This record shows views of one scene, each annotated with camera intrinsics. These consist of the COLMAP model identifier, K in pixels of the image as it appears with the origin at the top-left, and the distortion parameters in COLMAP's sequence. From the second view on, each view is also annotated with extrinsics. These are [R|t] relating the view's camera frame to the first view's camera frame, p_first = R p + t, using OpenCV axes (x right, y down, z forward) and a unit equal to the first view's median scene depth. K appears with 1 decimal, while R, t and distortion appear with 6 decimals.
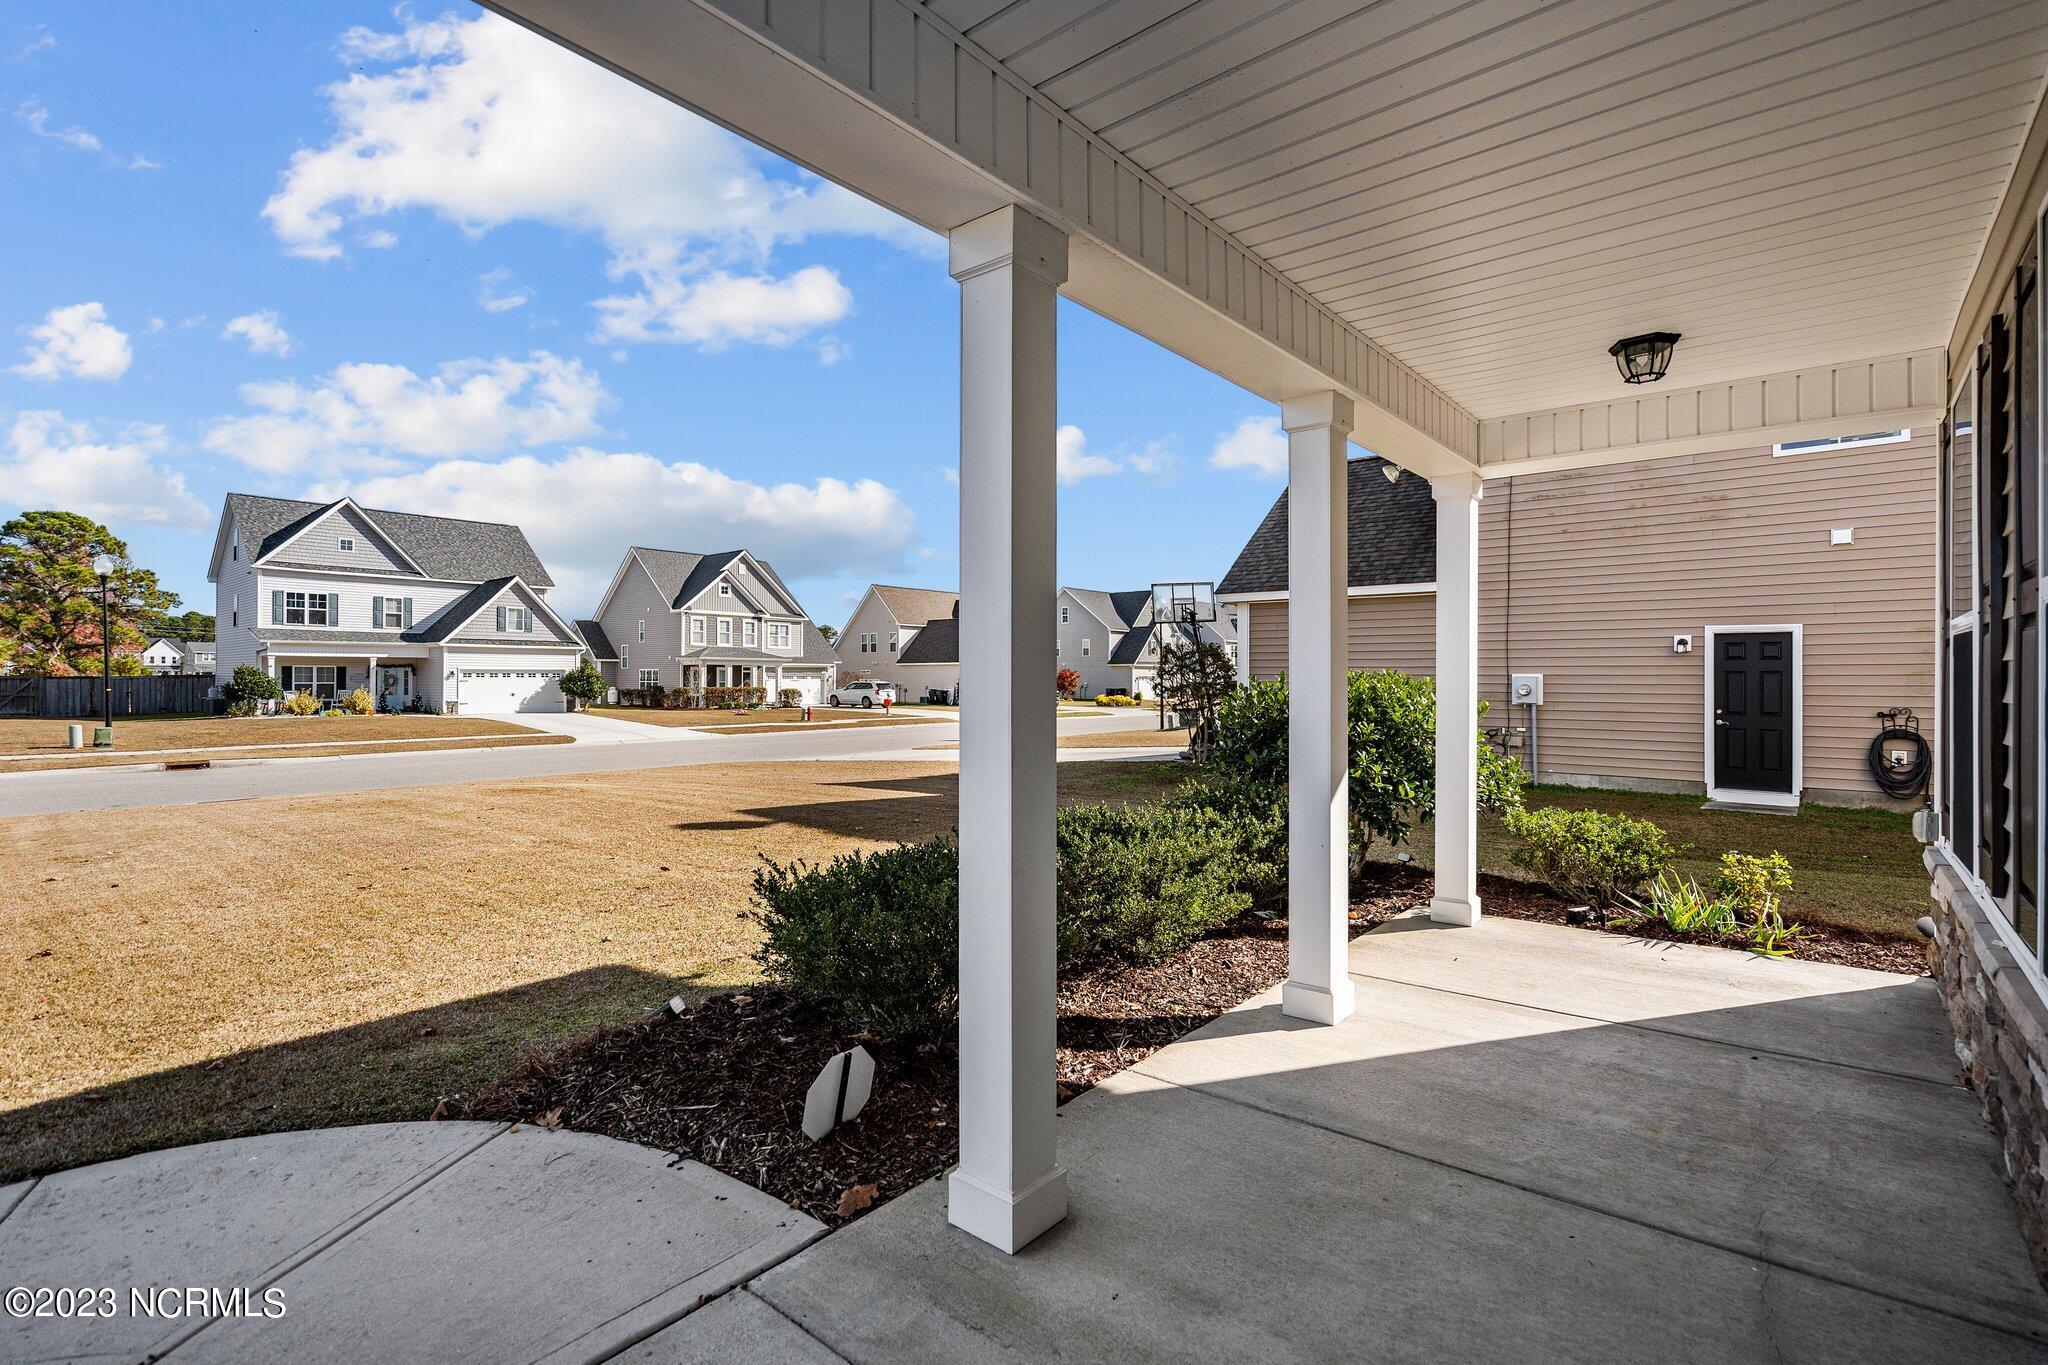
lens RADIAL K [[939.4, 0, 1017.0], [0, 939.4, 671.6], [0, 0, 1]] dist [-0.006673, 0.004826]
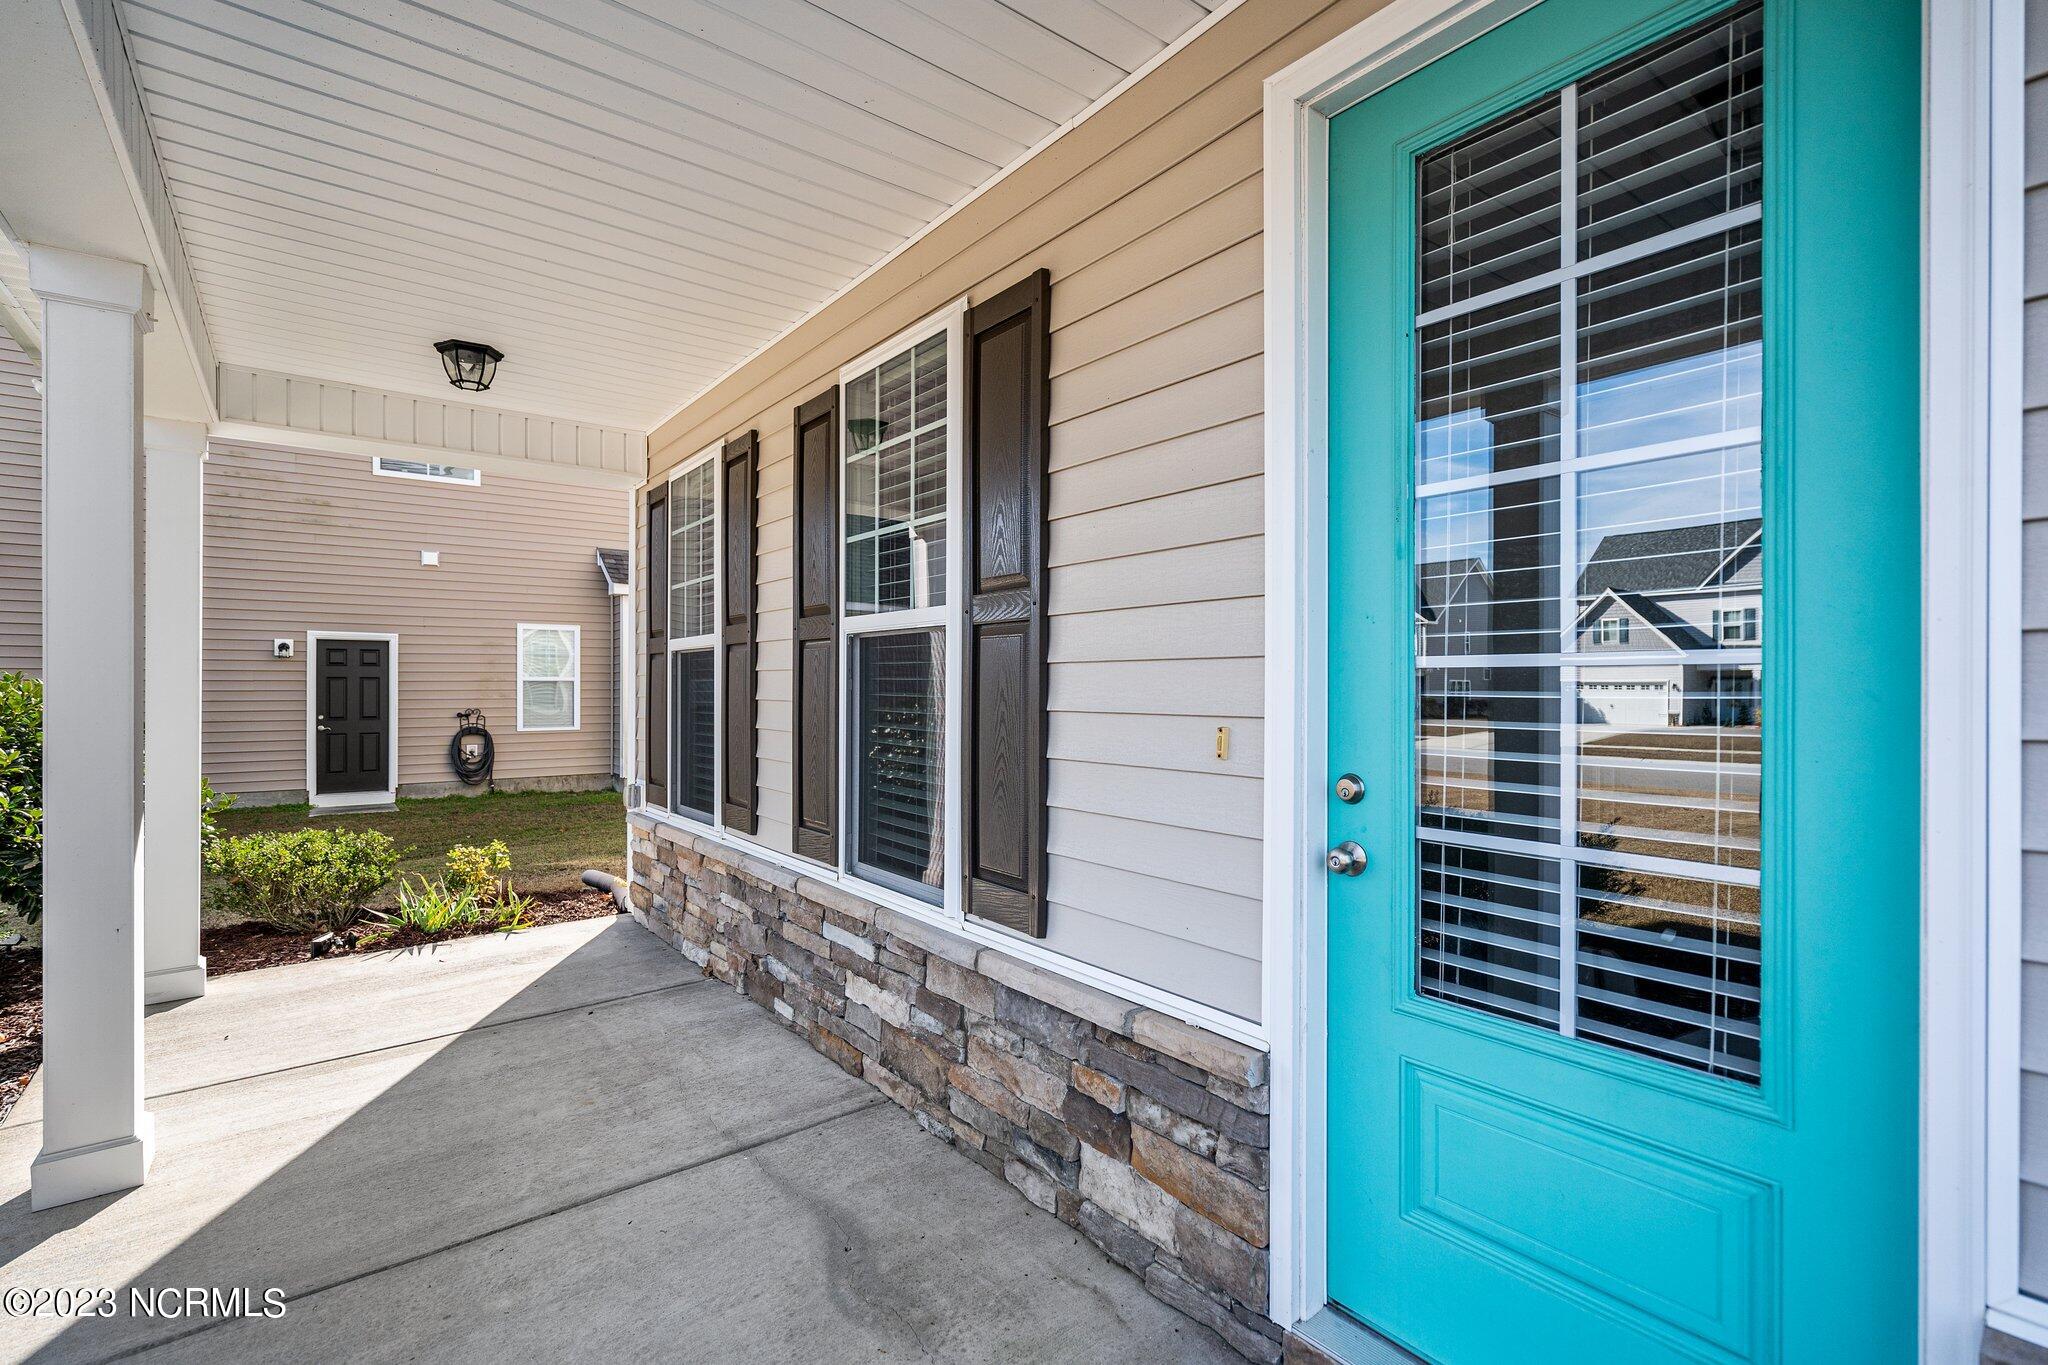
lens RADIAL K [[939.4, 0, 996.8], [0, 939.4, 682.7], [0, 0, 1]] dist [-0.006673, 0.004826]
pose [[0.212849, 0.000808, 0.977085, -0.155928], [-0.005857, 0.999983, 0.000449, 0.002460], [-0.977067, -0.005818, 0.212851, 0.182303]]
